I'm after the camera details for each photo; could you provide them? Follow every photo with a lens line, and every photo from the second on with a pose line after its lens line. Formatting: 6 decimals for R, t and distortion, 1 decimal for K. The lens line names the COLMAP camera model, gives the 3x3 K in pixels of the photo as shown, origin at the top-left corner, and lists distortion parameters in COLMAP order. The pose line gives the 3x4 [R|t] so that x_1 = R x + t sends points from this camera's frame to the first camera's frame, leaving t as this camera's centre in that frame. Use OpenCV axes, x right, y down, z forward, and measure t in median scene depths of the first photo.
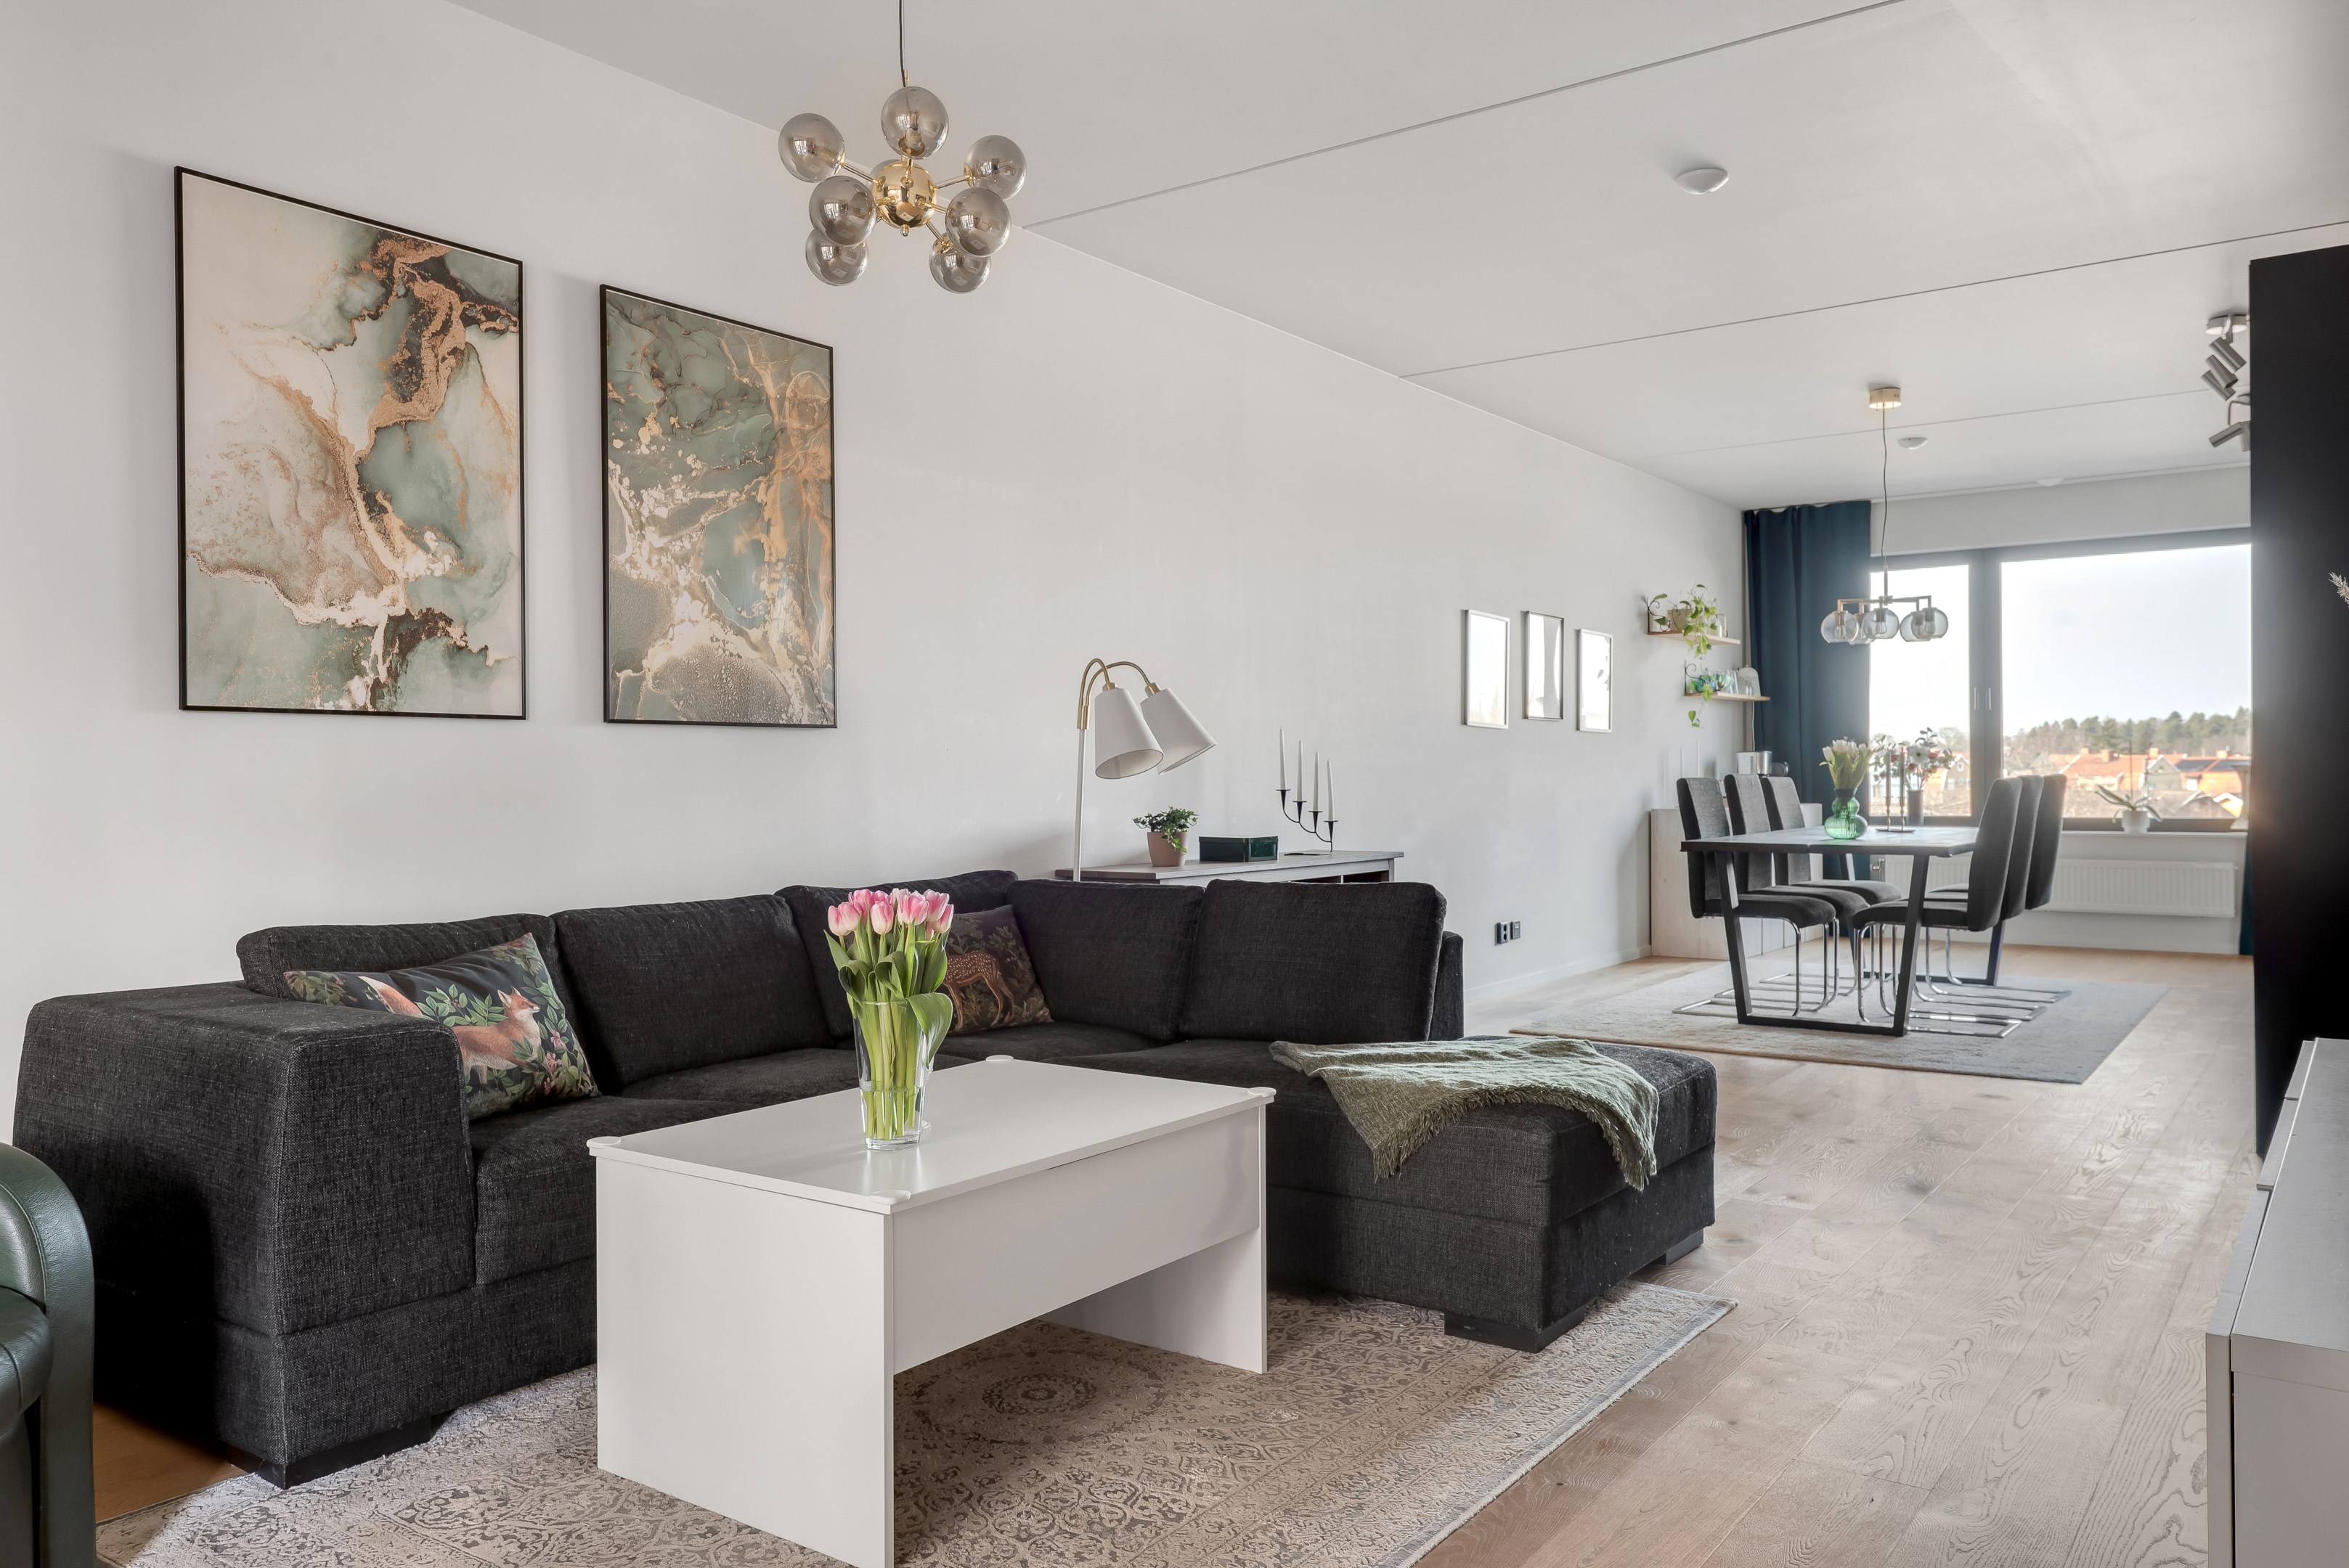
lens RADIAL K [[1709.4, 0, 1185.9], [0, 1709.4, 782.1], [0, 0, 1]] dist [0.041746, -0.011412]
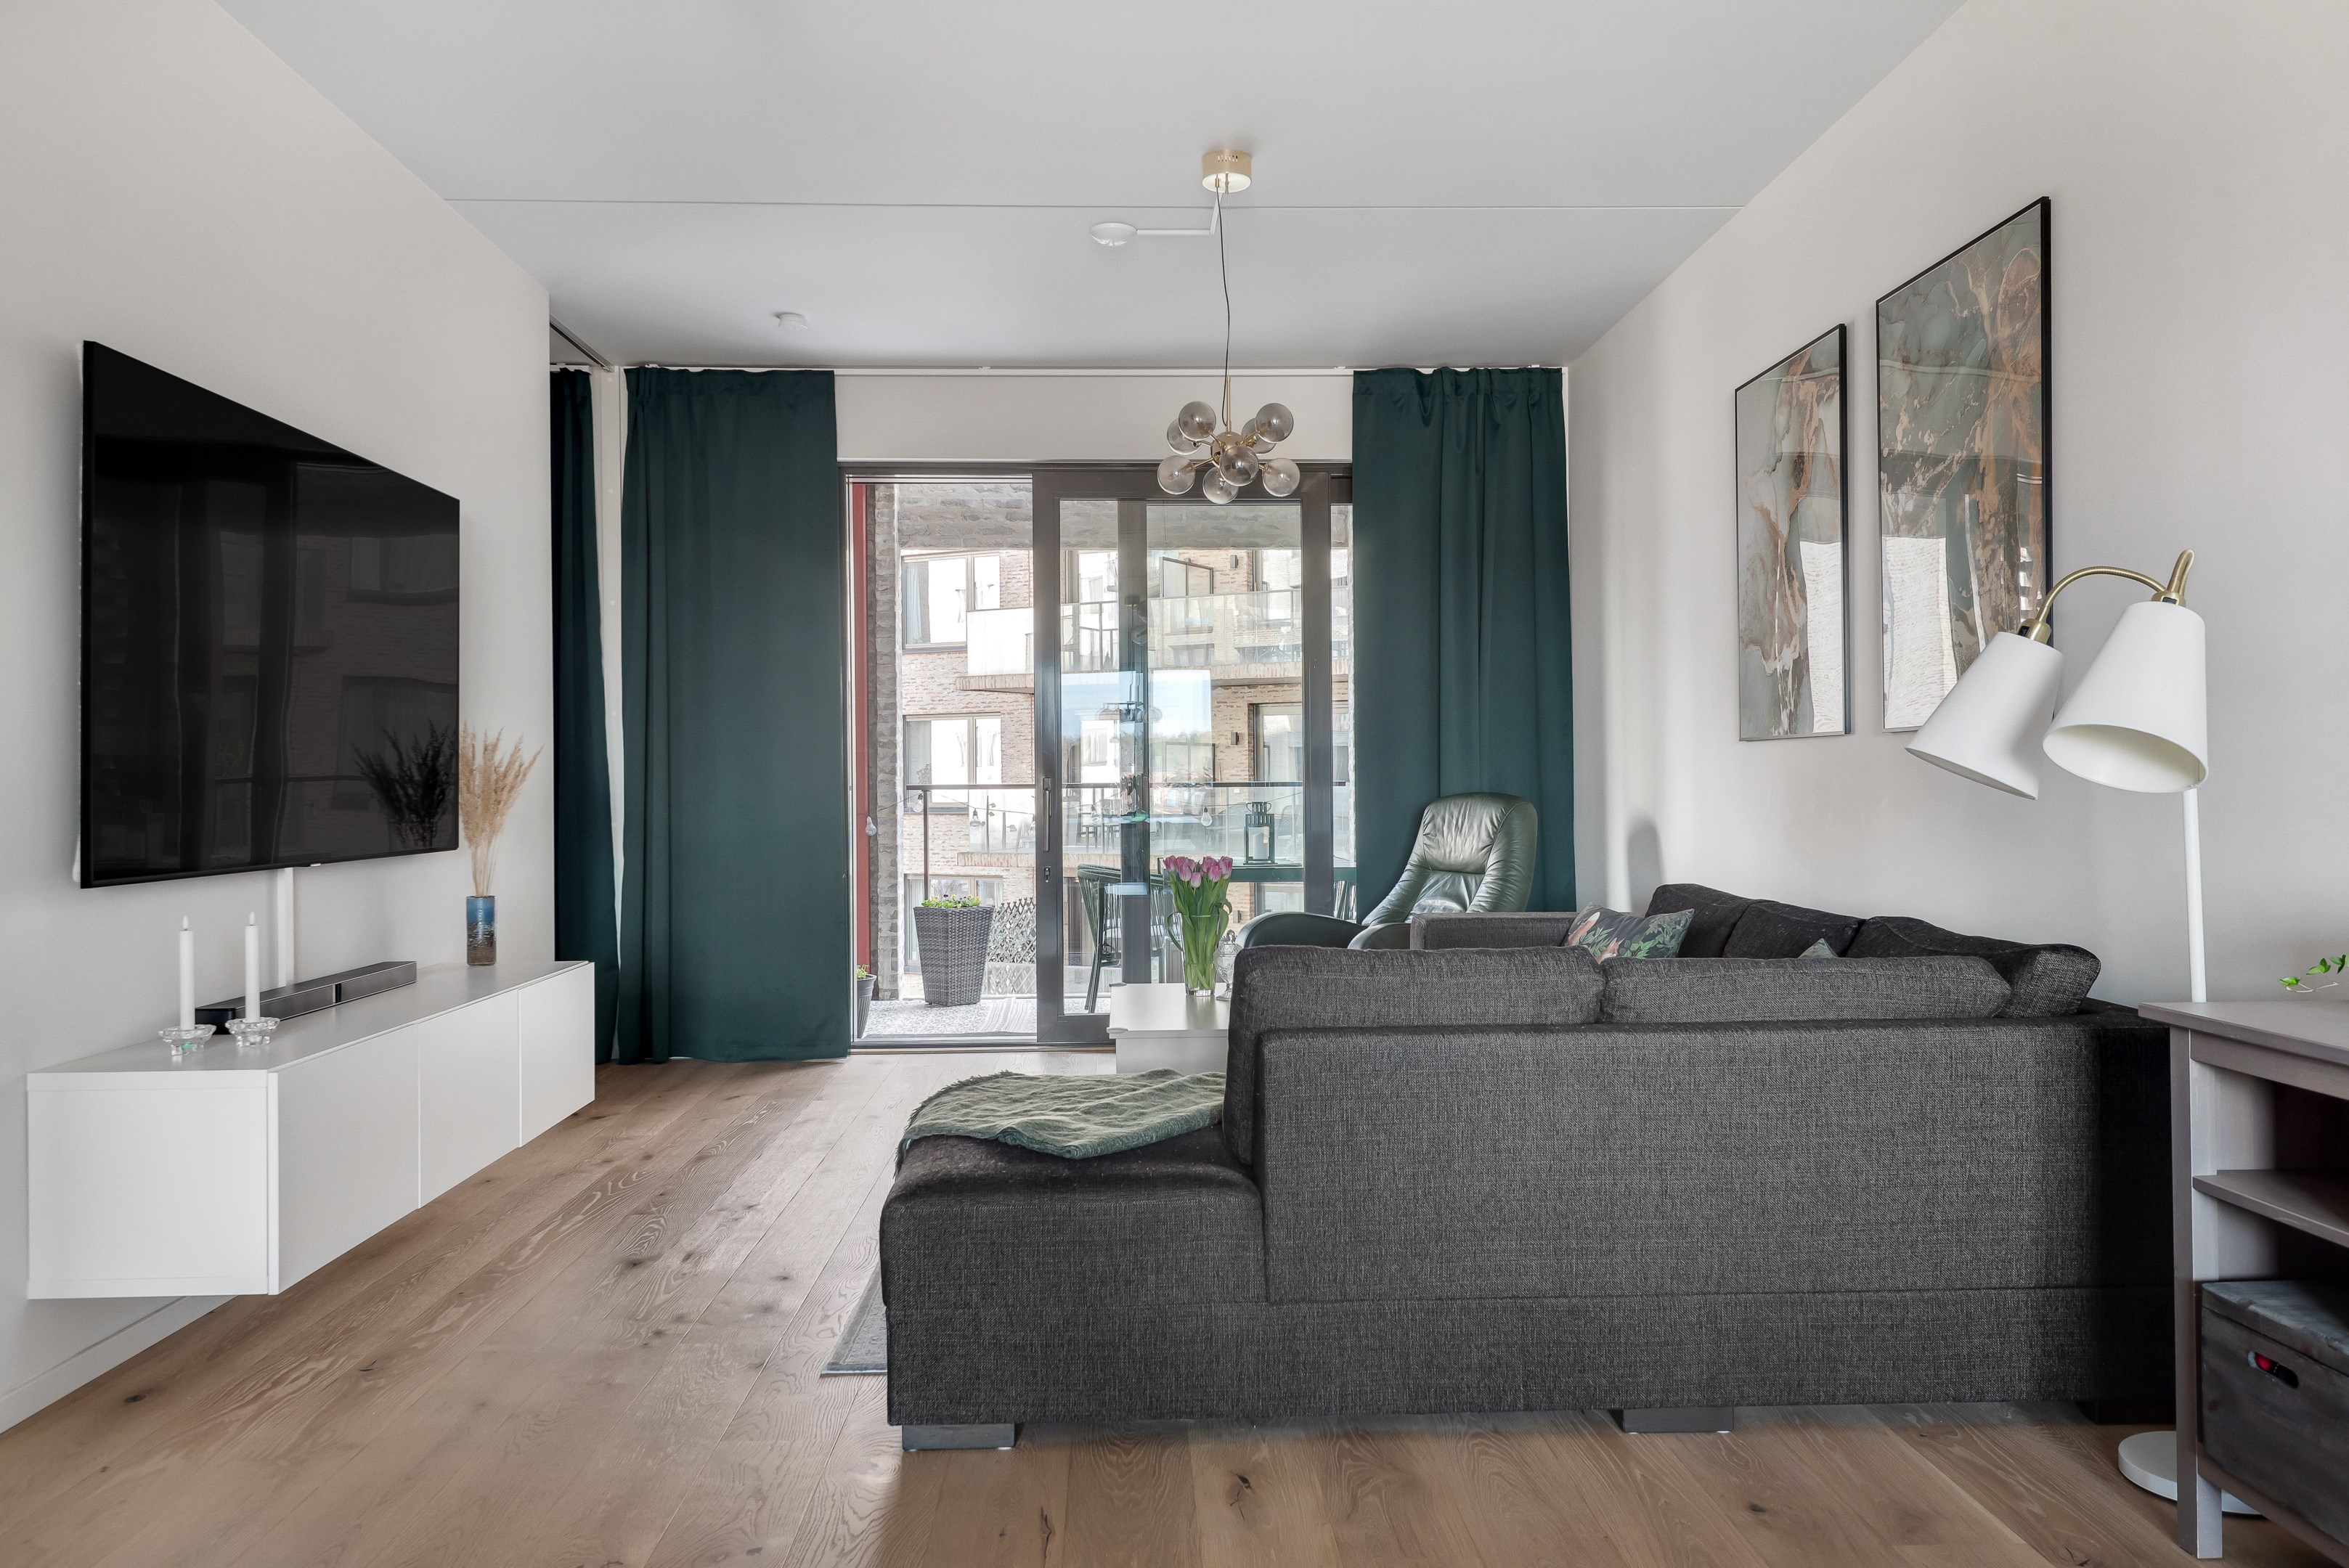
lens RADIAL K [[1709.4, 0, 1180.0], [0, 1709.4, 782.6], [0, 0, 1]] dist [0.041746, -0.011412]
pose [[-0.792313, 0.014429, -0.609944, 0.607789], [0.013430, 0.999891, 0.006207, -0.016903], [0.609967, -0.003274, -0.792420, 1.546199]]
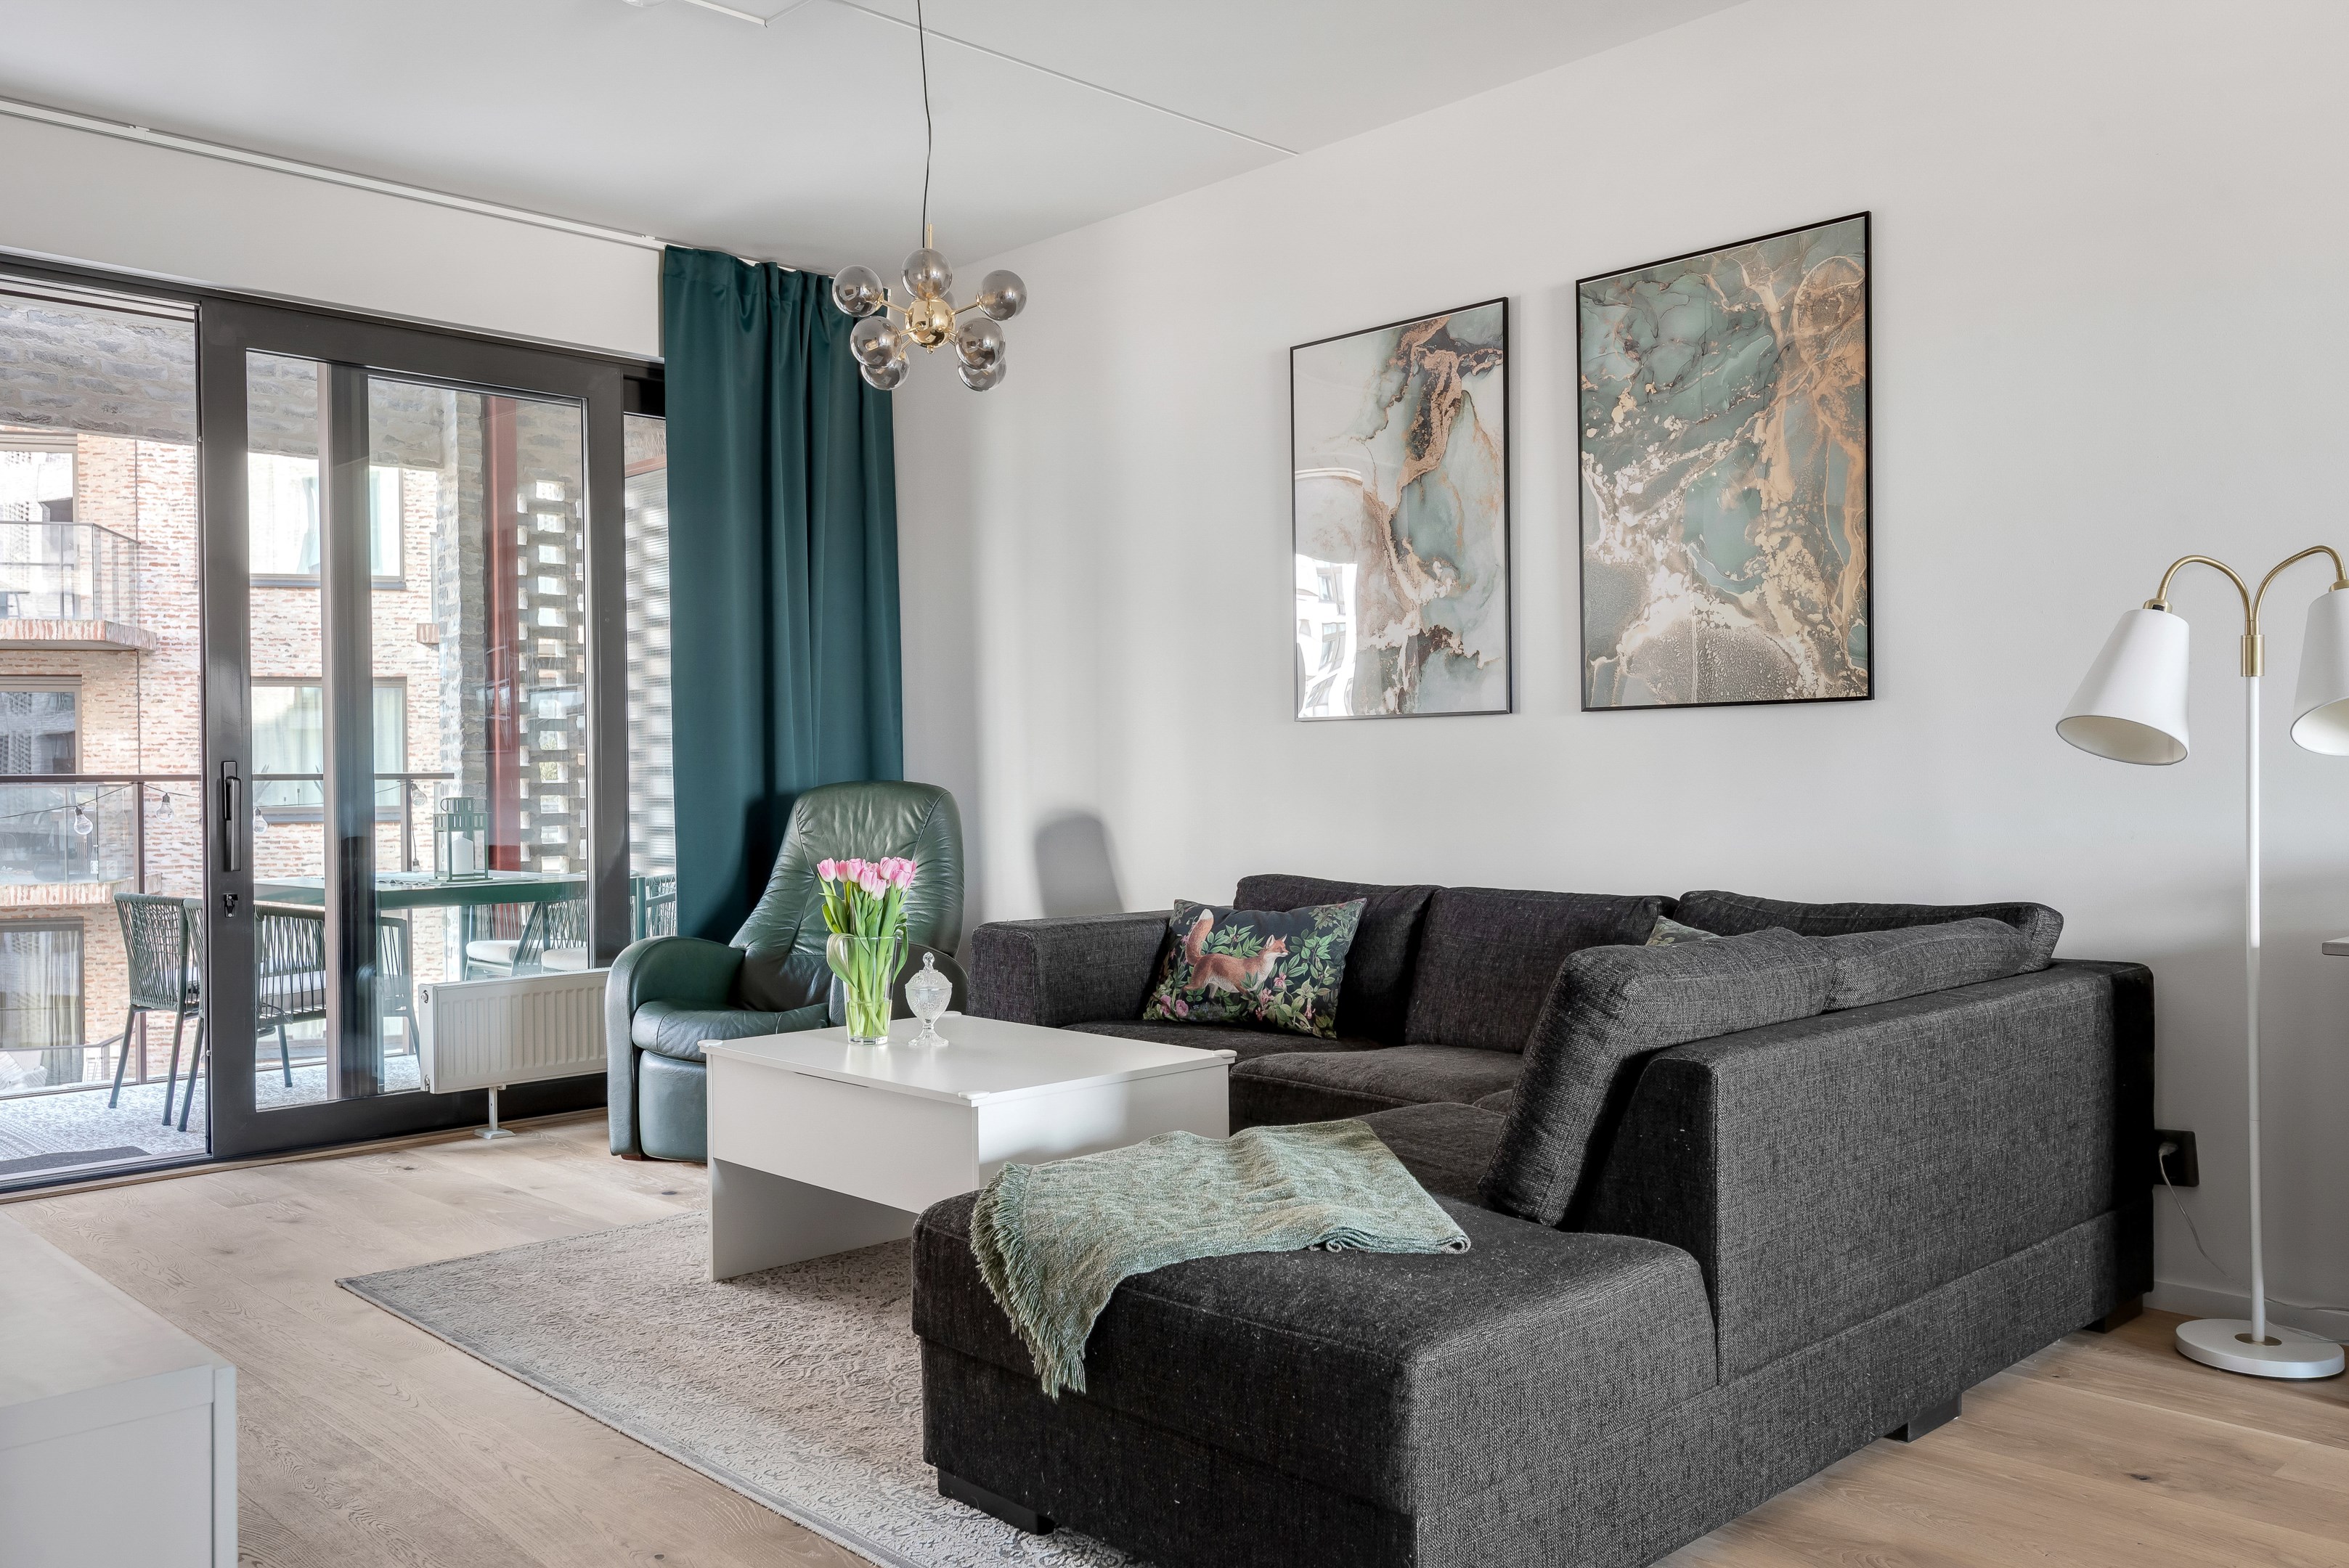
lens RADIAL K [[1849.3, 0, 1181.1], [0, 1849.3, 792.6], [0, 0, 1]] dist [0.037002, -0.004916]
pose [[-0.186170, 0.020031, -0.982313, 0.784227], [0.009953, 0.999779, 0.018501, -0.009184], [0.982467, -0.006332, -0.186328, 0.967999]]
